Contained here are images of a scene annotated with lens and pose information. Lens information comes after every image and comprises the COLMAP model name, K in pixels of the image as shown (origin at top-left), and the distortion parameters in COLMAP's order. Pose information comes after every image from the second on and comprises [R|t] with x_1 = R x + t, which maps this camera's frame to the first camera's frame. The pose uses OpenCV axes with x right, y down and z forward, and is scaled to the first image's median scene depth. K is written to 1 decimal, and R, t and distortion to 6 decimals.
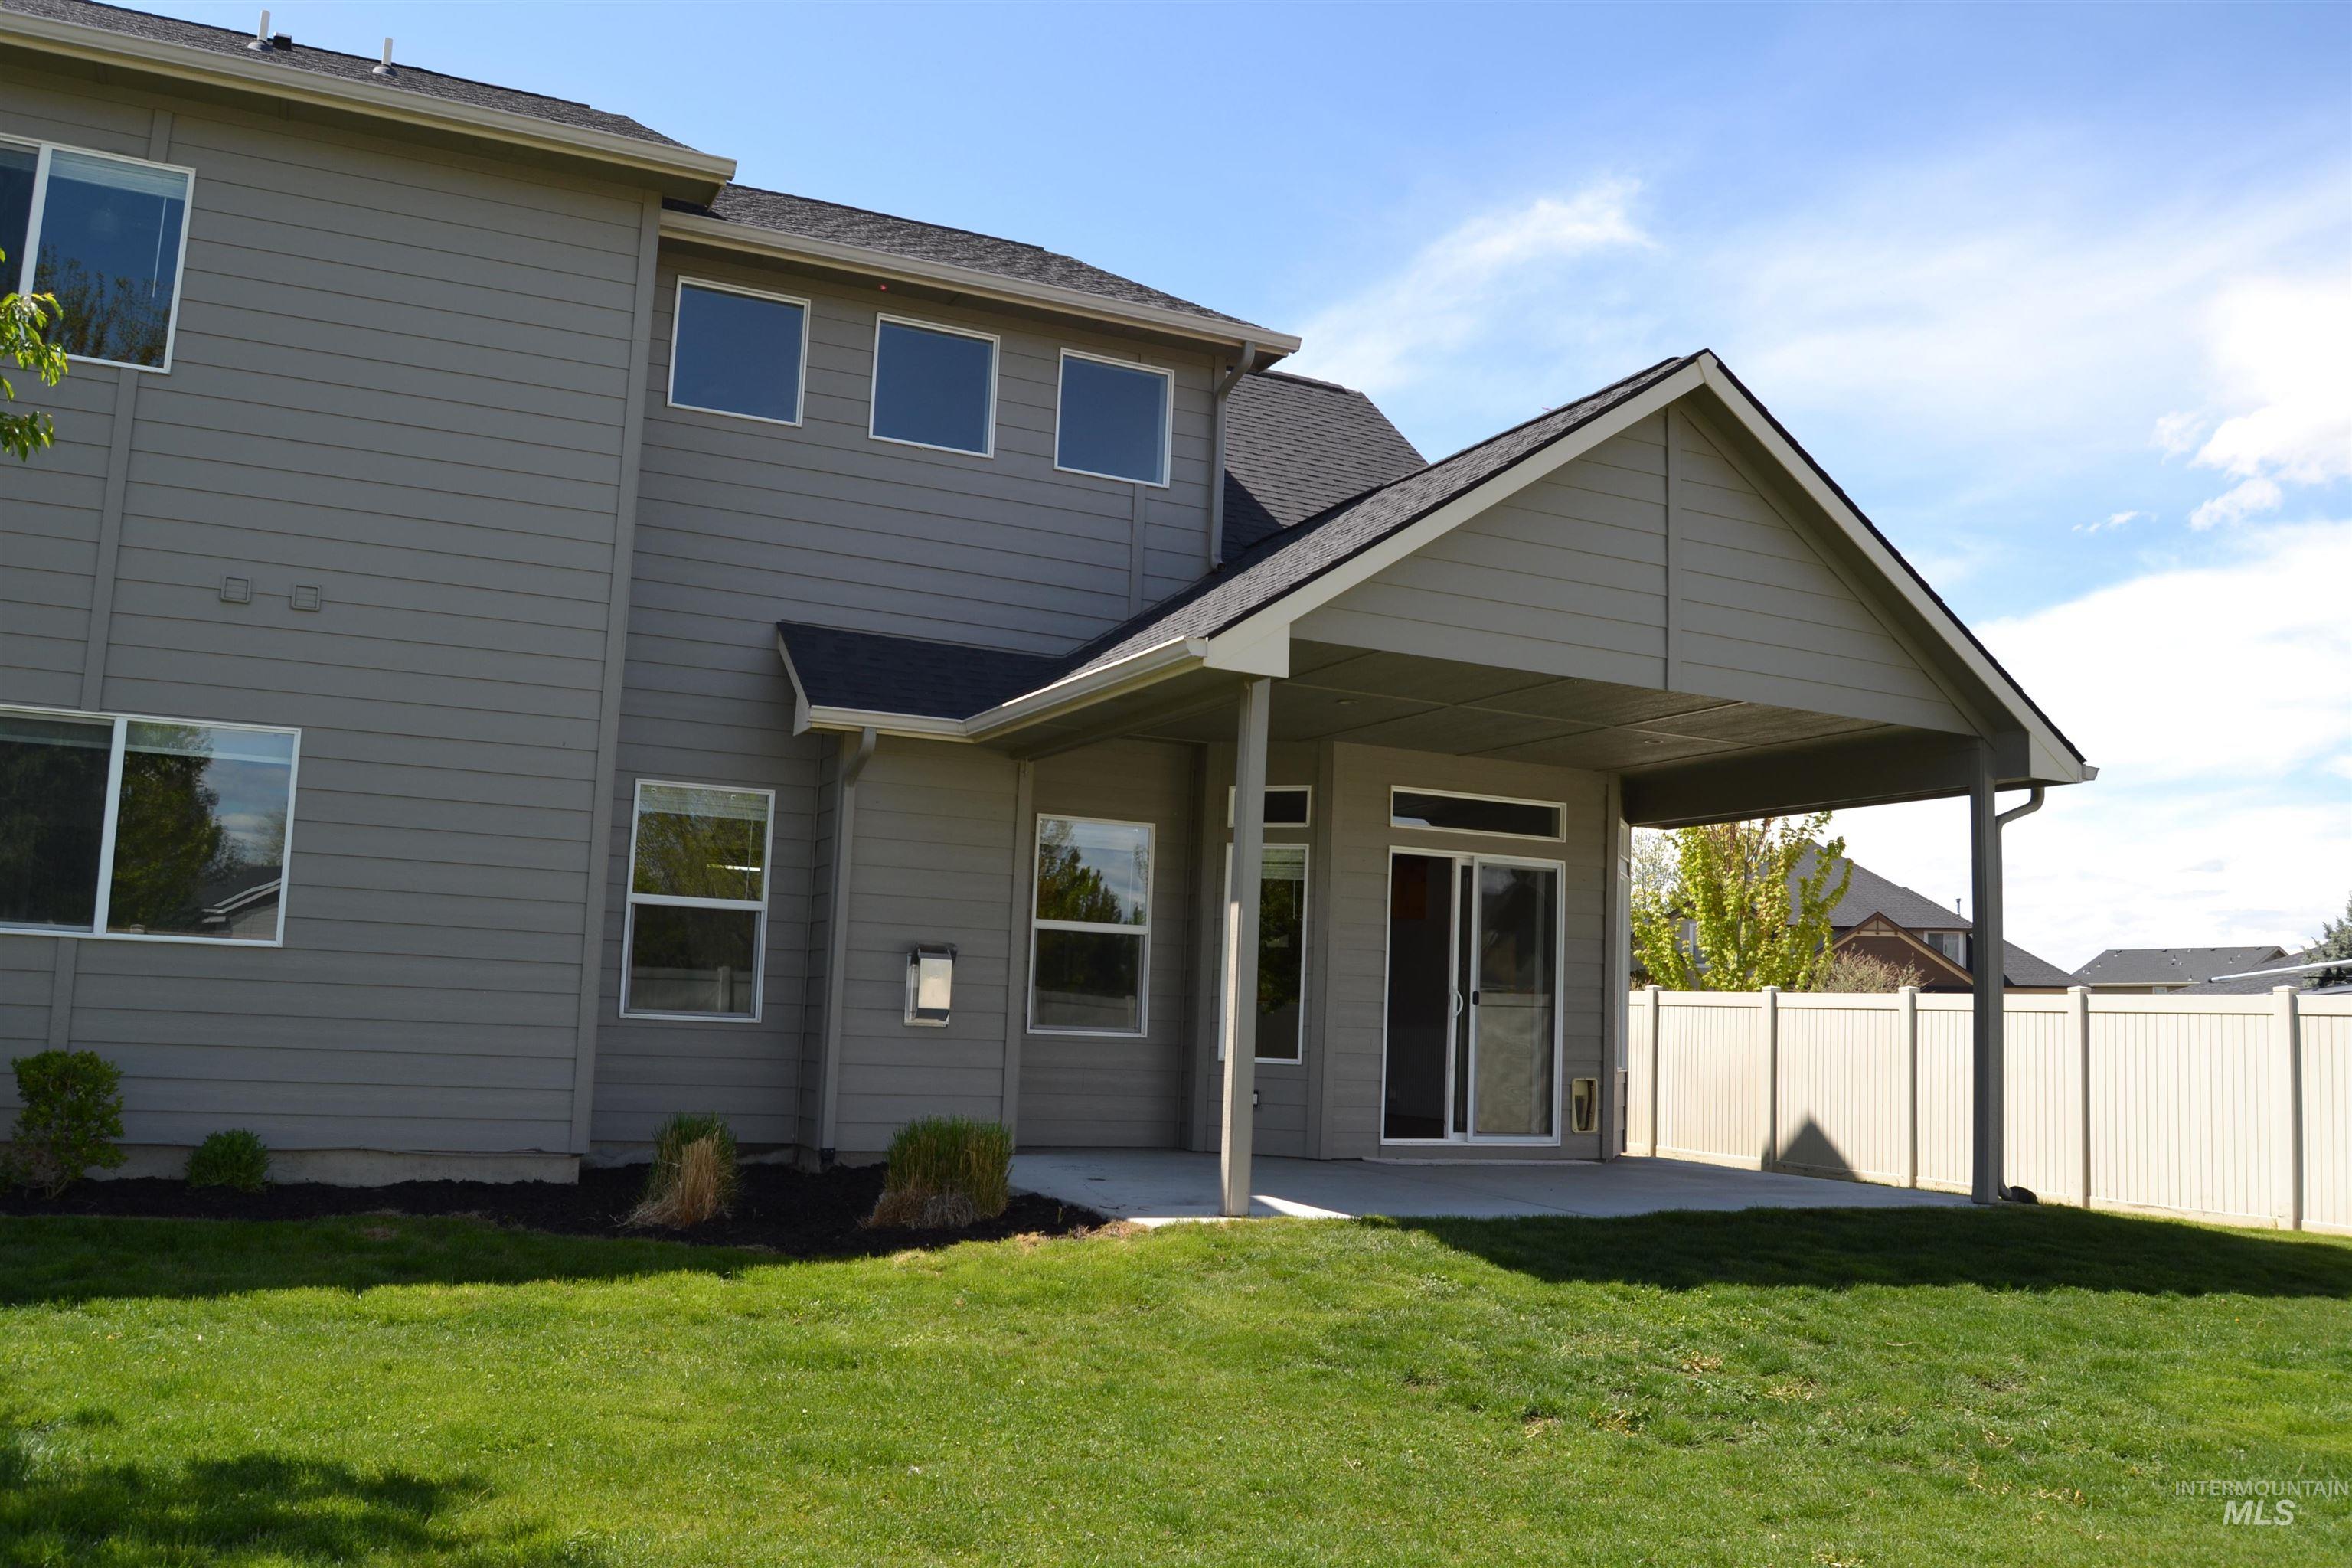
lens RADIAL K [[1865.0, 0, 1191.3], [0, 1865.0, 773.5], [0, 0, 1]] dist [-0.102162, 0.042612]
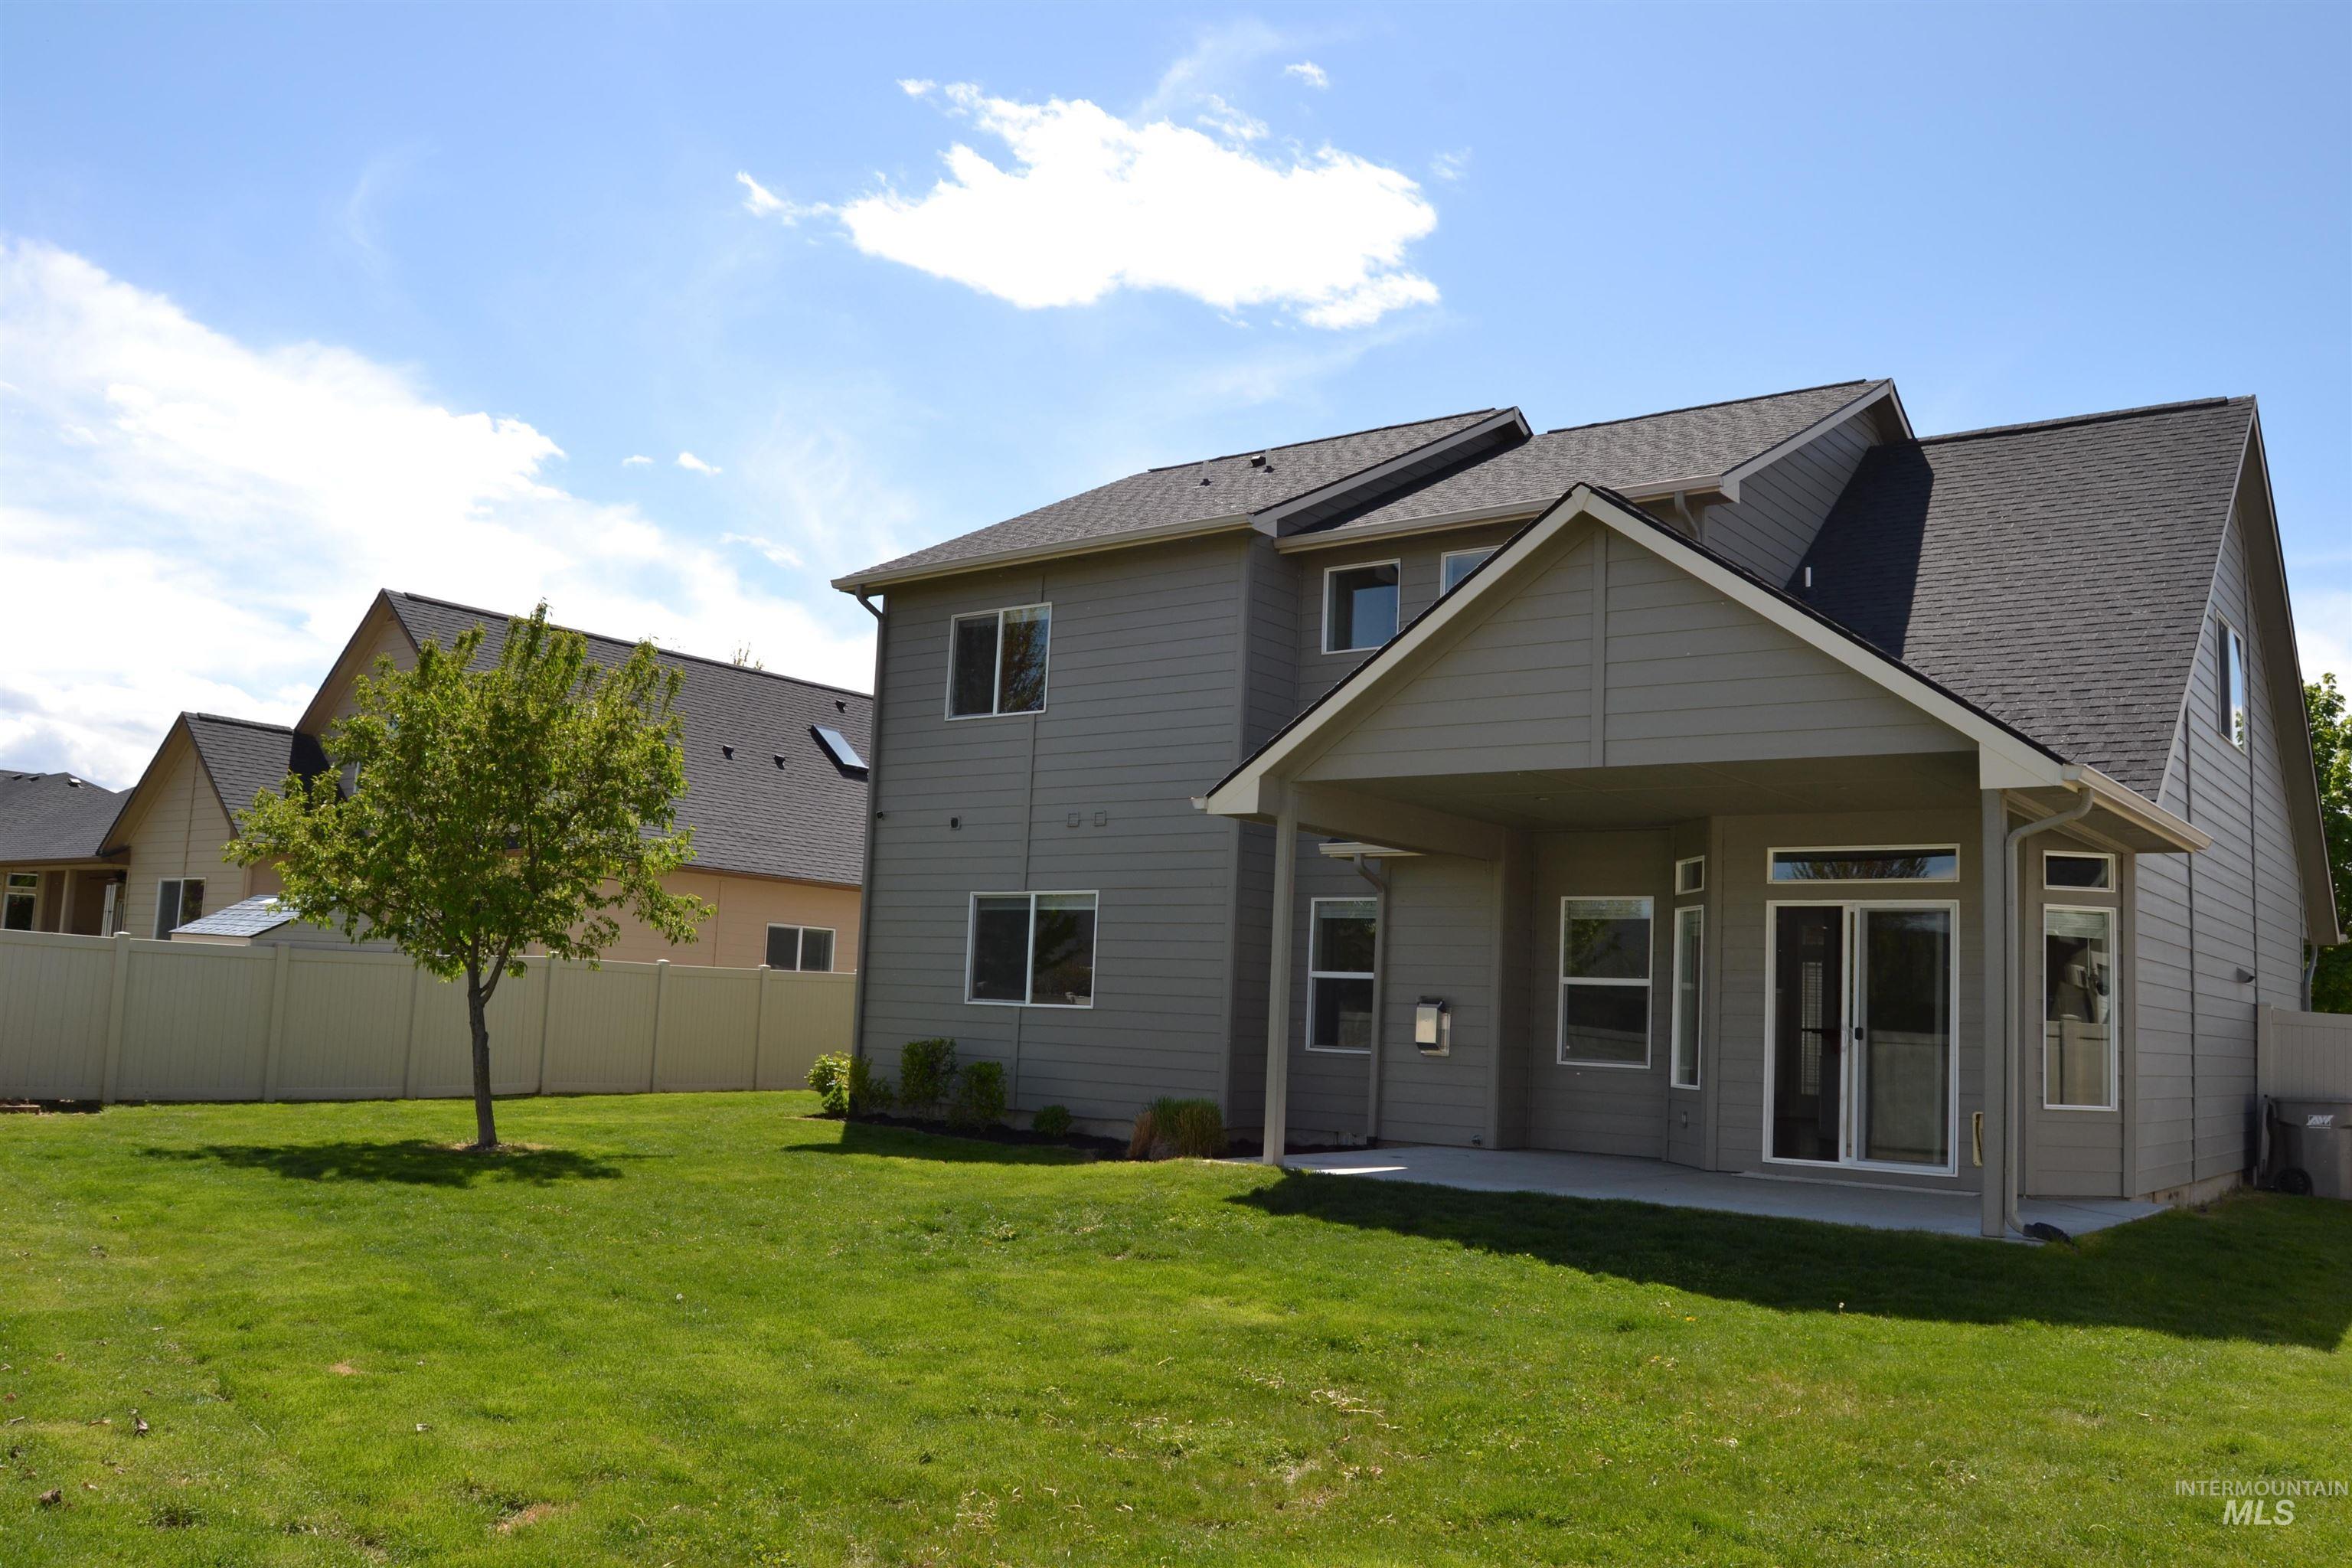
lens RADIAL K [[1865.0, 0, 1191.3], [0, 1865.0, 773.5], [0, 0, 1]] dist [-0.102162, 0.042612]
pose [[0.460846, -0.134015, -0.877303, 1.197155], [0.085989, 0.990624, -0.106156, 0.065261], [0.883304, -0.026517, 0.468049, 0.201265]]
